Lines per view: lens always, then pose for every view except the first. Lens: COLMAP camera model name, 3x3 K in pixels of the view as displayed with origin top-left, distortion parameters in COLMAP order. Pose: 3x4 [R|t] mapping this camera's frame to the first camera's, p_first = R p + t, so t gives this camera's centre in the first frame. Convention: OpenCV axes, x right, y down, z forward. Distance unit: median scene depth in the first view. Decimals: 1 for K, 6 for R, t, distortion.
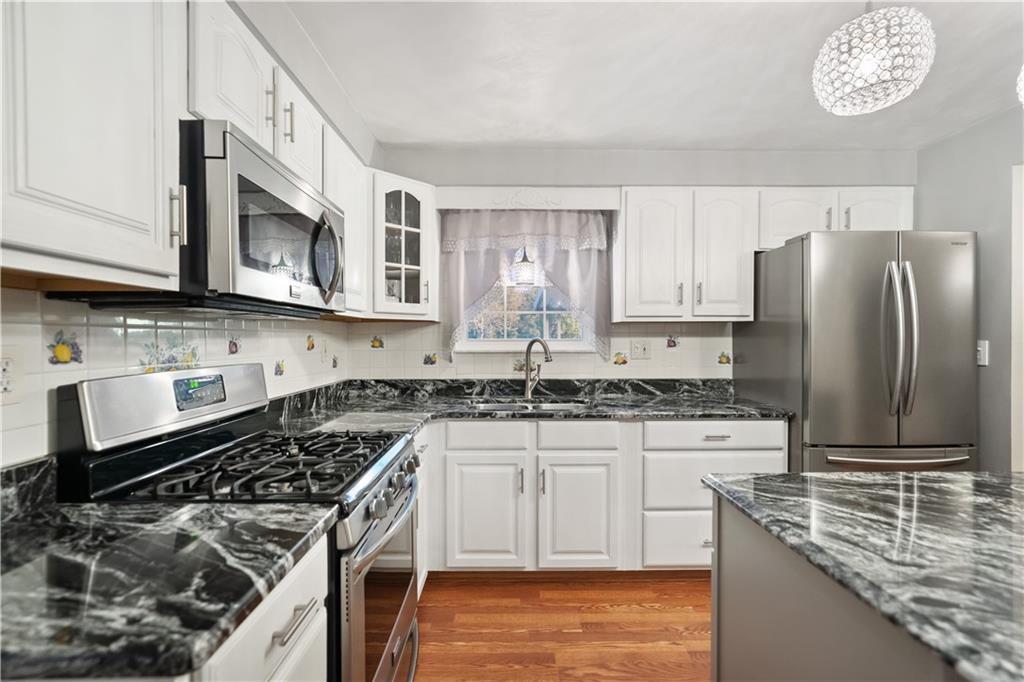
lens RADIAL K [[462.4, 0, 512.0], [0, 462.4, 341.0], [0, 0, 1]] dist [-0.001801, 0.000897]
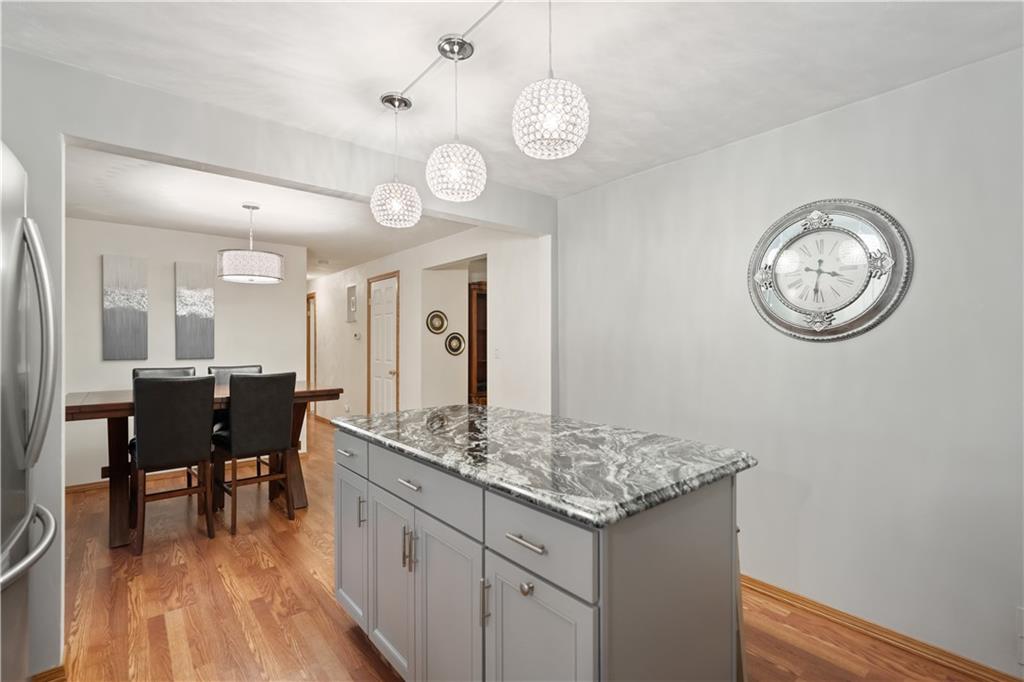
lens RADIAL K [[465.3, 0, 513.6], [0, 465.3, 339.8], [0, 0, 1]] dist [-0.001781, 0.000122]
pose [[-0.637603, 0.006749, 0.770336, -0.047075], [0.006335, 0.999974, -0.003517, -0.004234], [-0.770339, 0.002638, -0.637629, 0.746888]]
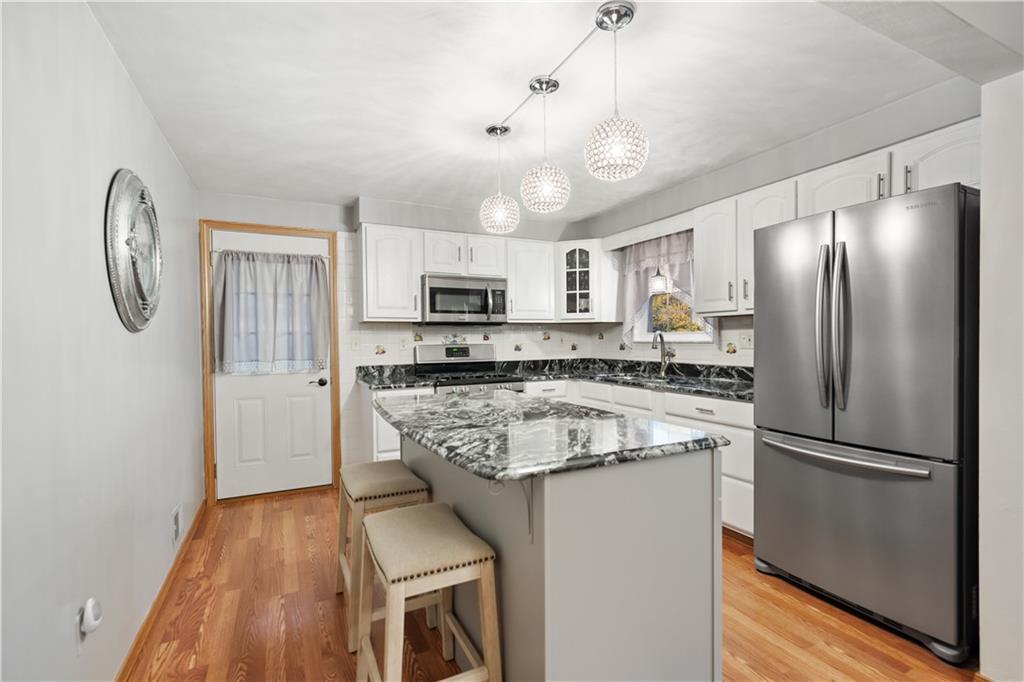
lens RADIAL K [[474.1, 0, 514.3], [0, 474.1, 346.5], [0, 0, 1]] dist [-0.000347, 0.000020]
pose [[0.437728, 0.011475, -0.899034, 1.181920], [0.004679, 0.999876, 0.015040, 0.015579], [0.899095, -0.010790, 0.437620, 0.000839]]
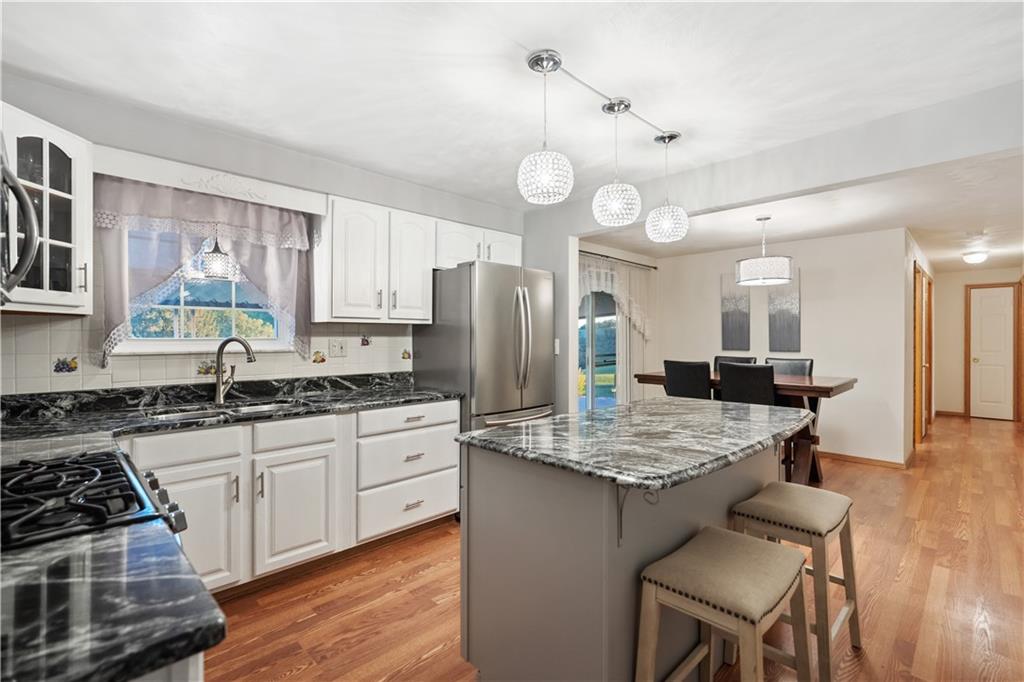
lens RADIAL K [[465.3, 0, 513.6], [0, 465.3, 339.8], [0, 0, 1]] dist [-0.001781, 0.000122]
pose [[0.715652, -0.002394, 0.698453, -0.204664], [0.002647, 0.999996, 0.000715, -0.000497], [-0.698452, 0.001337, 0.715656, -0.060602]]
